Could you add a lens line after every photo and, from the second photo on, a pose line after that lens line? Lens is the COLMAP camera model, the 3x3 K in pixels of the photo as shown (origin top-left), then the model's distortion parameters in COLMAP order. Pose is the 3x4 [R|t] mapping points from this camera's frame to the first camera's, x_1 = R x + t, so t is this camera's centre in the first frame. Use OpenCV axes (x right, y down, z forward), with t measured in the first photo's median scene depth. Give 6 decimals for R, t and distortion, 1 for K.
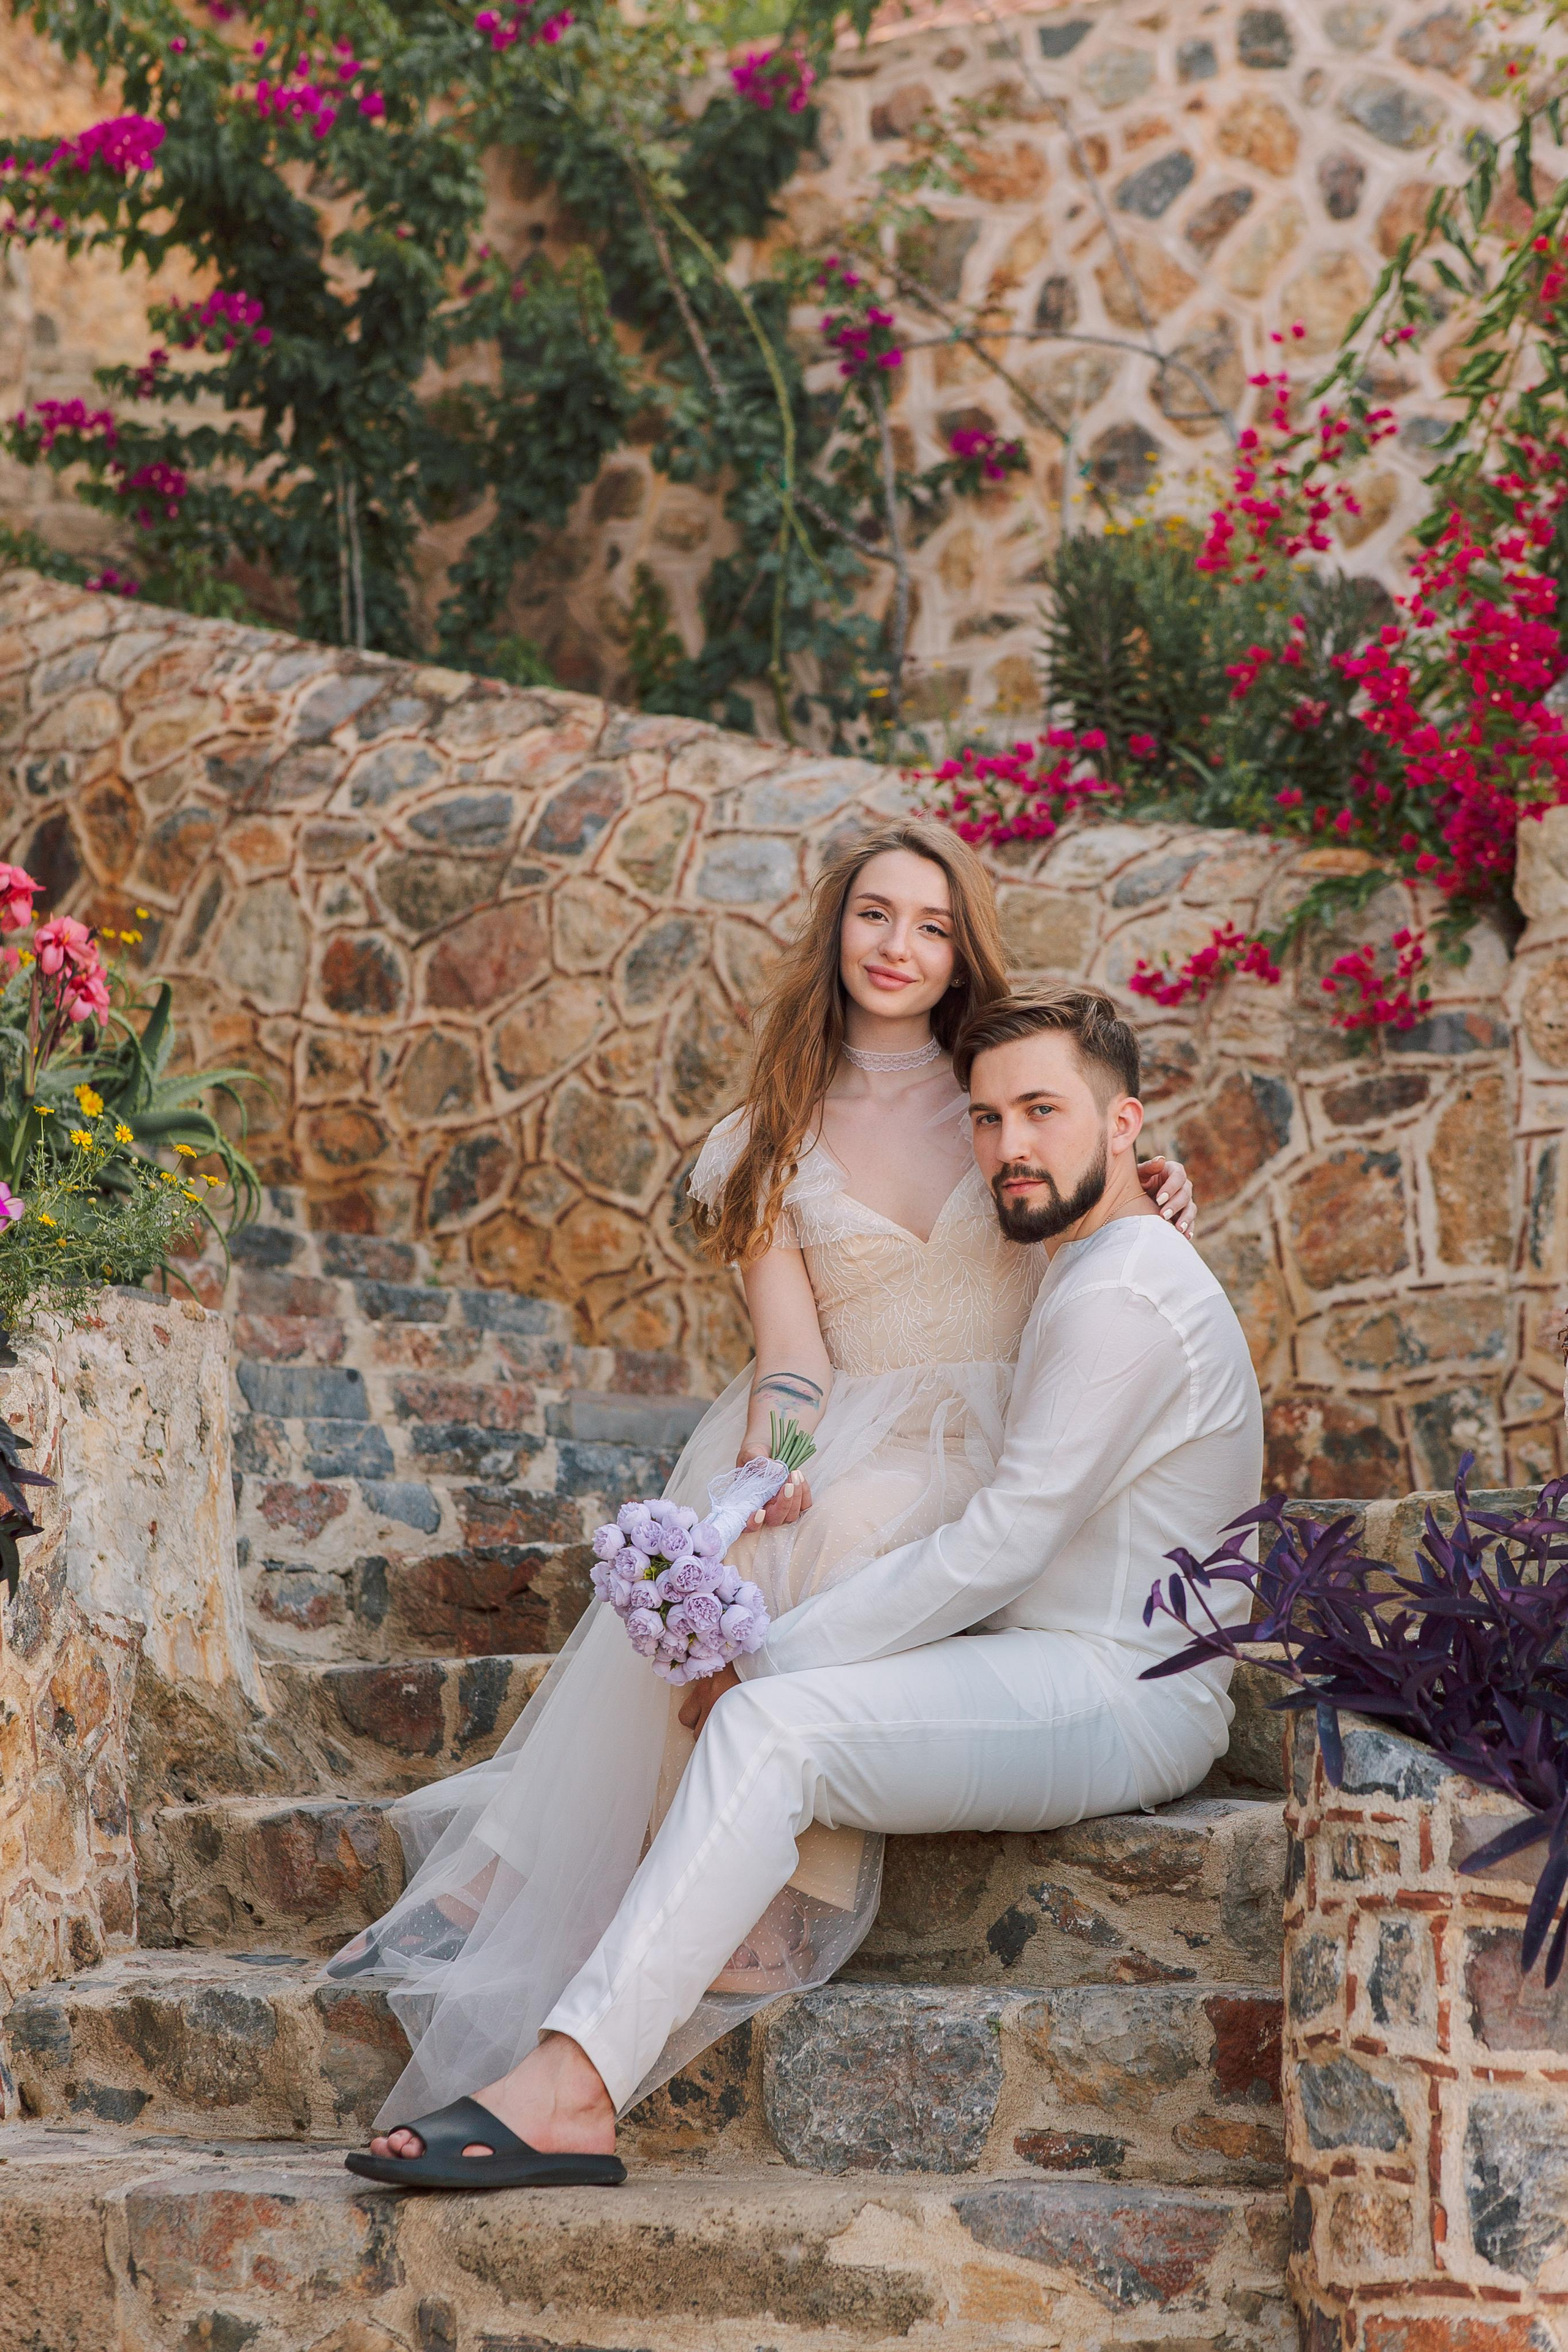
lens RADIAL K [[5270.4, 0, 784.3], [0, 5270.4, 1158.8], [0, 0, 1]] dist [0.088196, 0.000000]
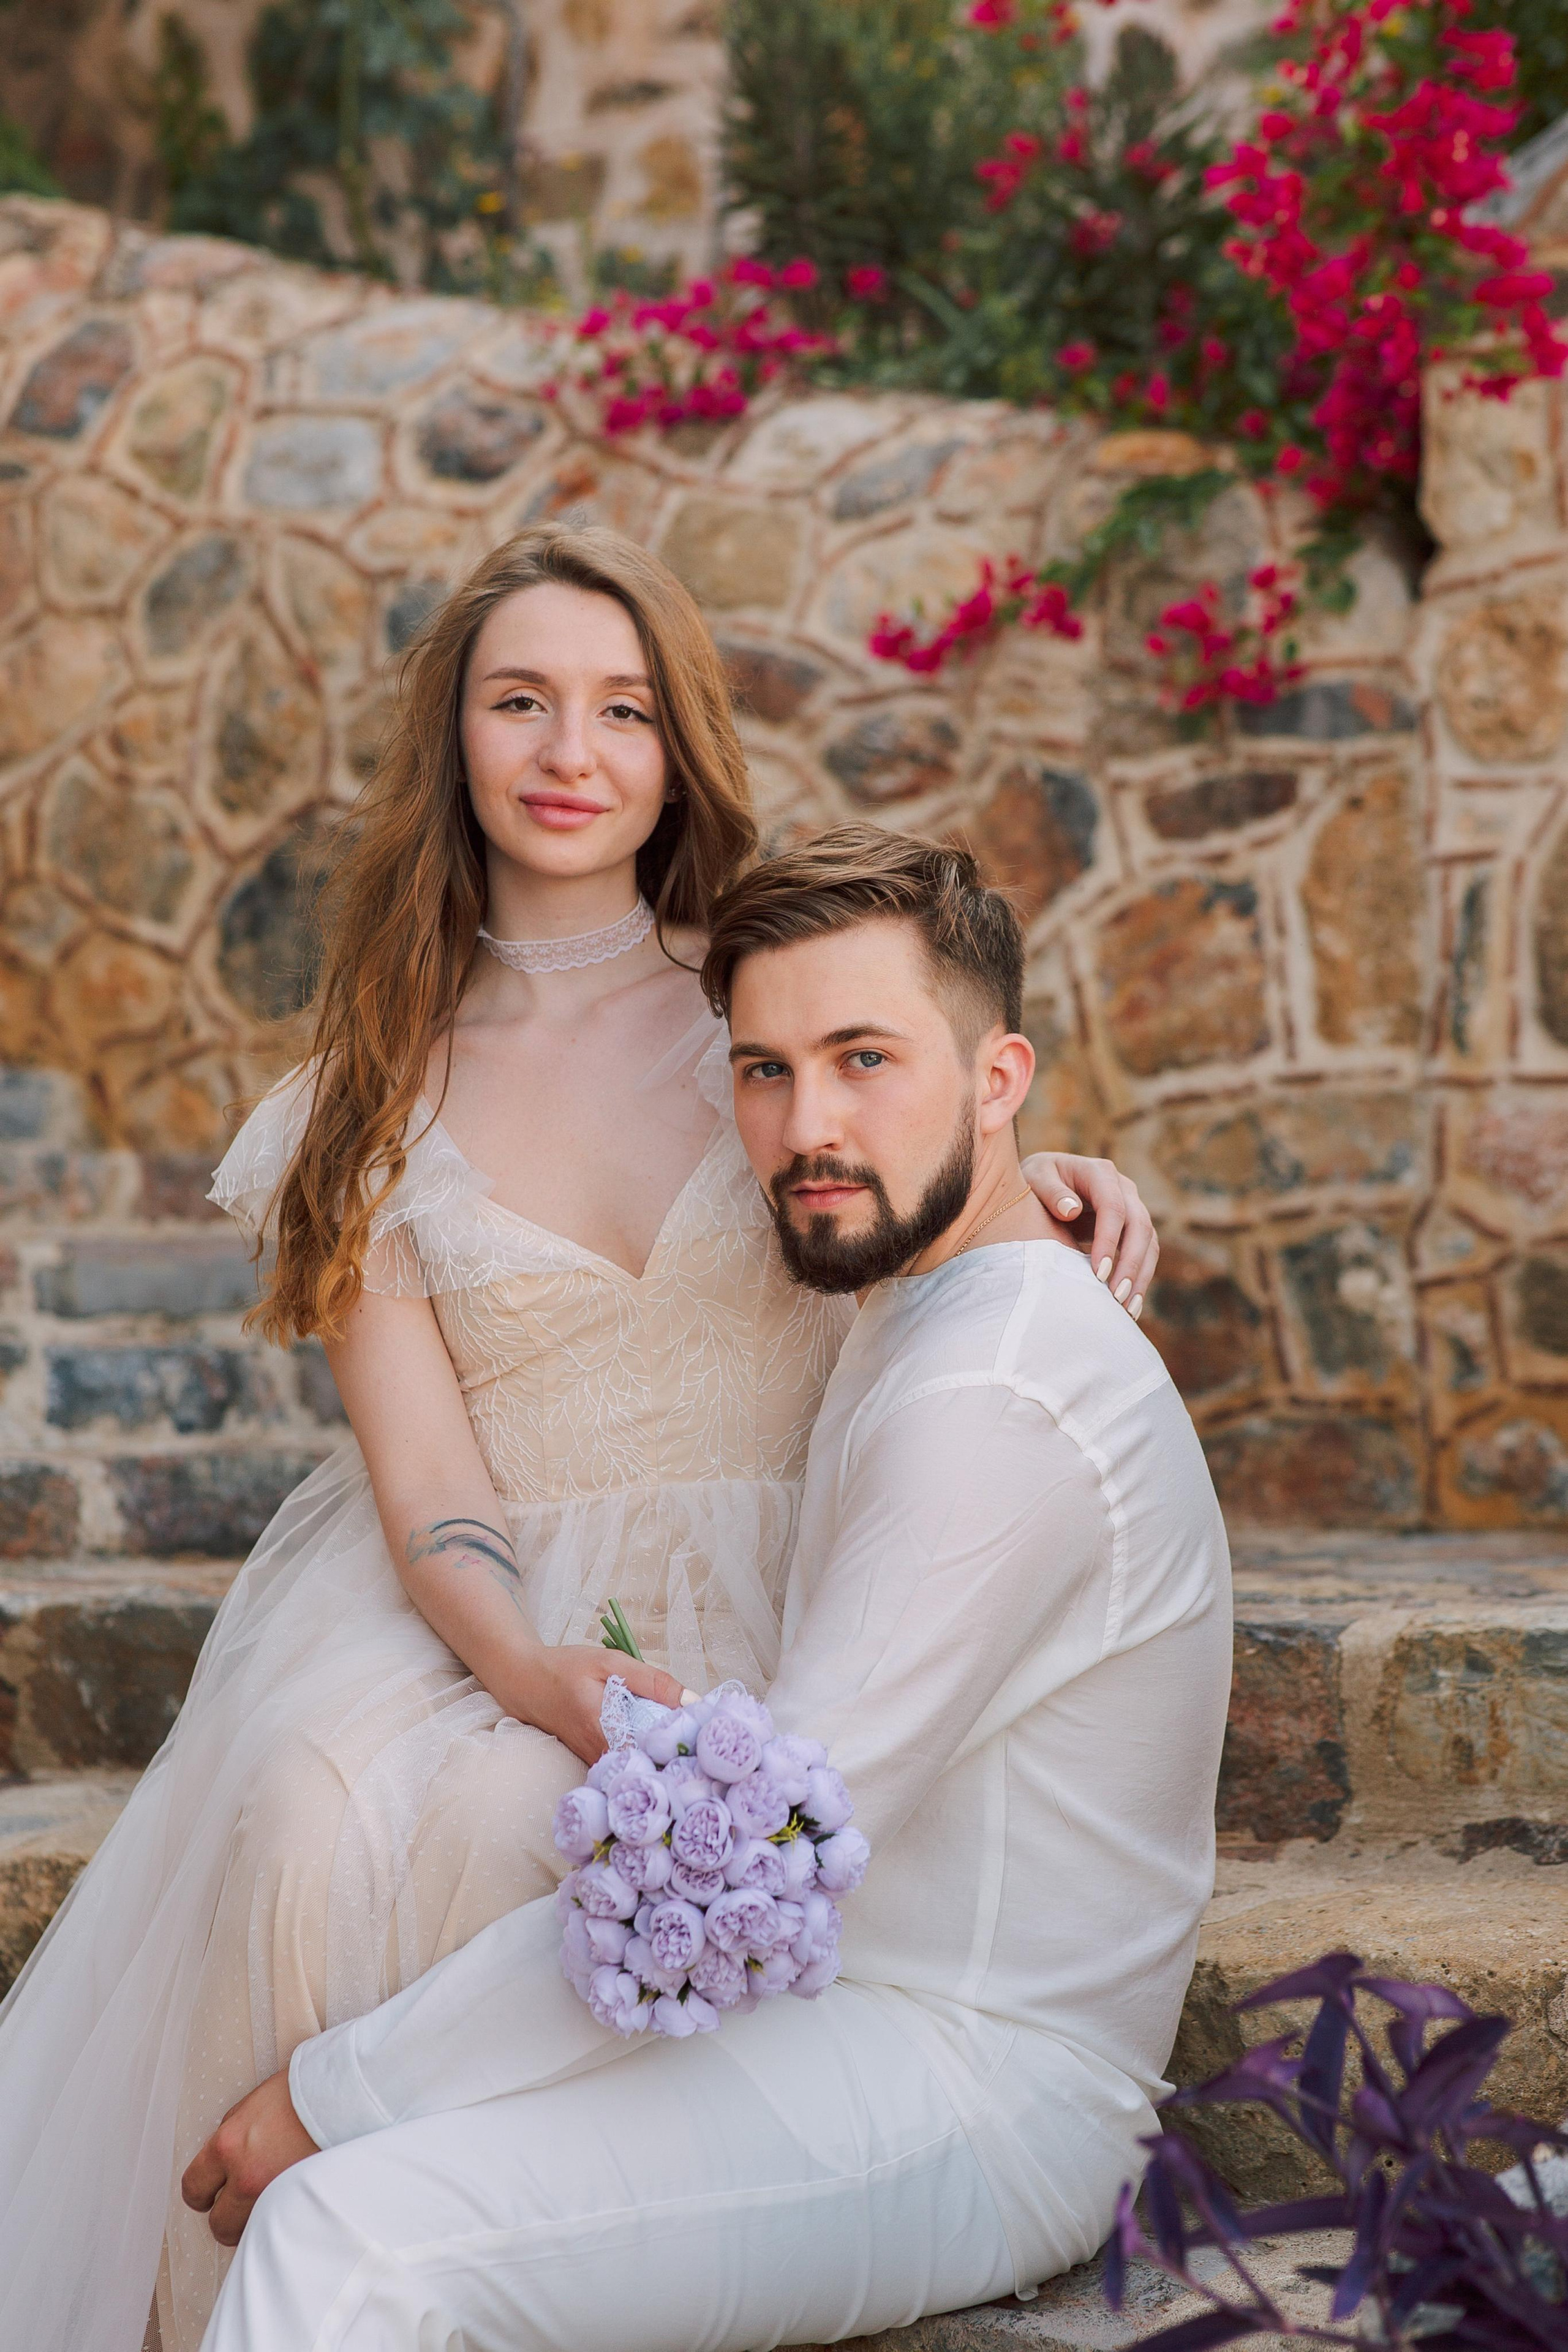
lens RADIAL K [[5270.4, 0, 722.0], [0, 5270.4, 1149.0], [0, 0, 1]] dist [0.088196, 0.000000]
pose [[0.997832, -0.022186, 0.061960, 0.001960], [0.015648, 0.994447, 0.104066, -0.035874], [-0.063924, -0.102871, 0.992639, 0.278822]]
